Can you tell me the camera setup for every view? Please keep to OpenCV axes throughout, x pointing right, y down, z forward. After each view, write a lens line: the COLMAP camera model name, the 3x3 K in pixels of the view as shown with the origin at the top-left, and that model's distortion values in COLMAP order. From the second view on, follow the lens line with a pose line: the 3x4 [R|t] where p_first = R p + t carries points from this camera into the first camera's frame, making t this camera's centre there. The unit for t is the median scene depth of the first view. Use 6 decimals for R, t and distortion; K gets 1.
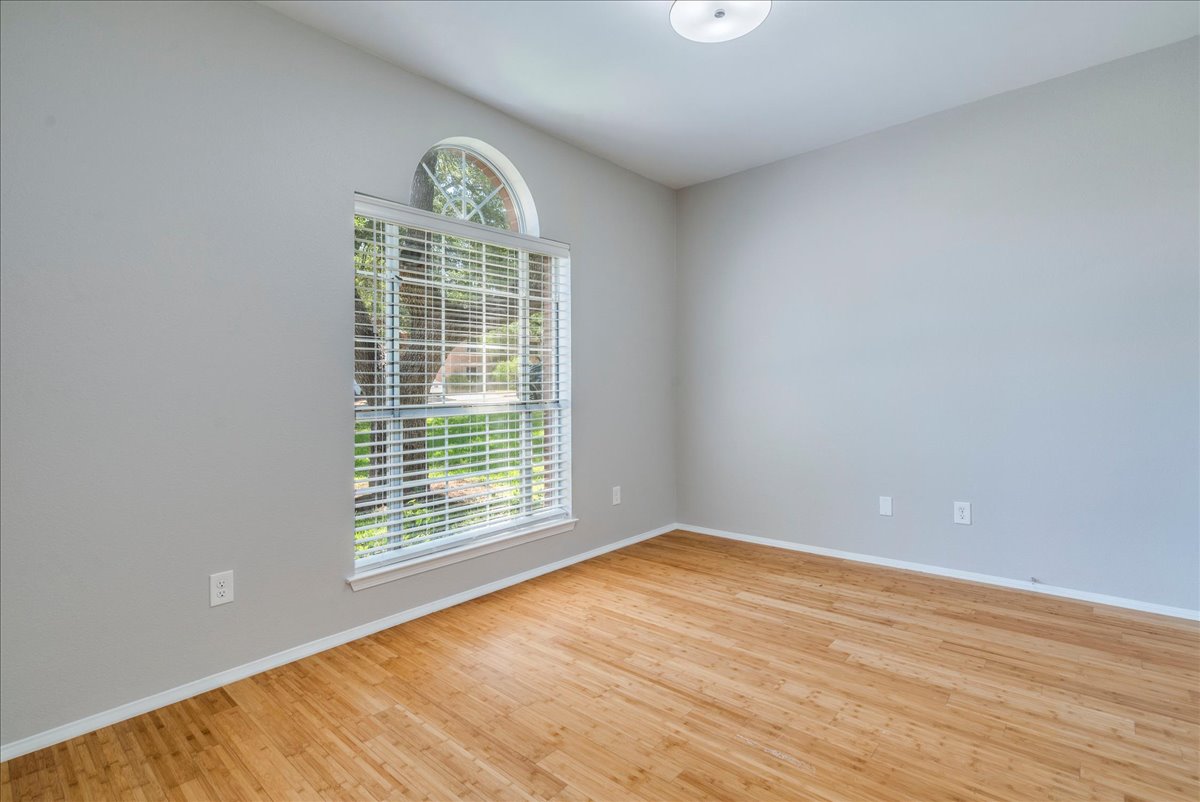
lens RADIAL K [[571.9, 0, 600.0], [0, 571.9, 401.0], [0, 0, 1]] dist [-0.003896, 0.000184]
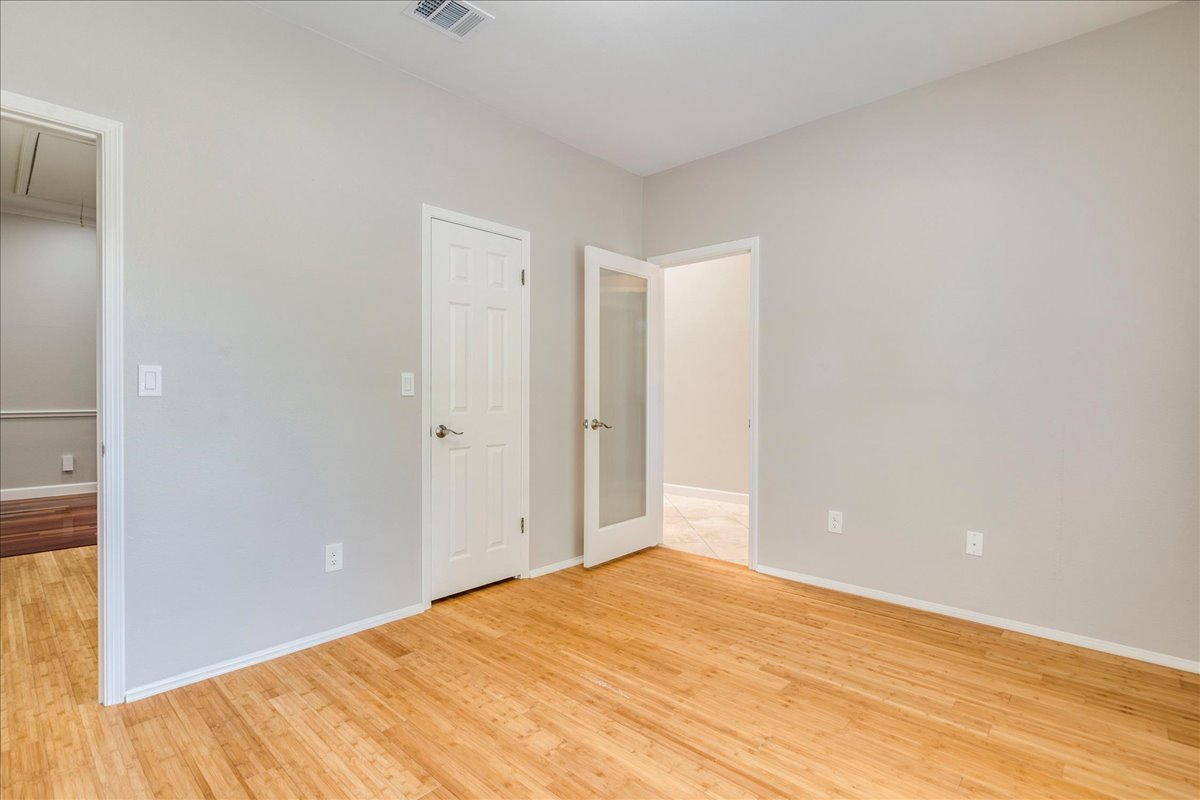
lens RADIAL K [[571.9, 0, 600.0], [0, 571.9, 400.0], [0, 0, 1]] dist [-0.003896, 0.000184]
pose [[-0.999516, 0.014412, 0.027579, 0.245228], [0.015301, 0.999362, 0.032281, -0.048313], [-0.027096, 0.032687, -0.999098, 2.024336]]
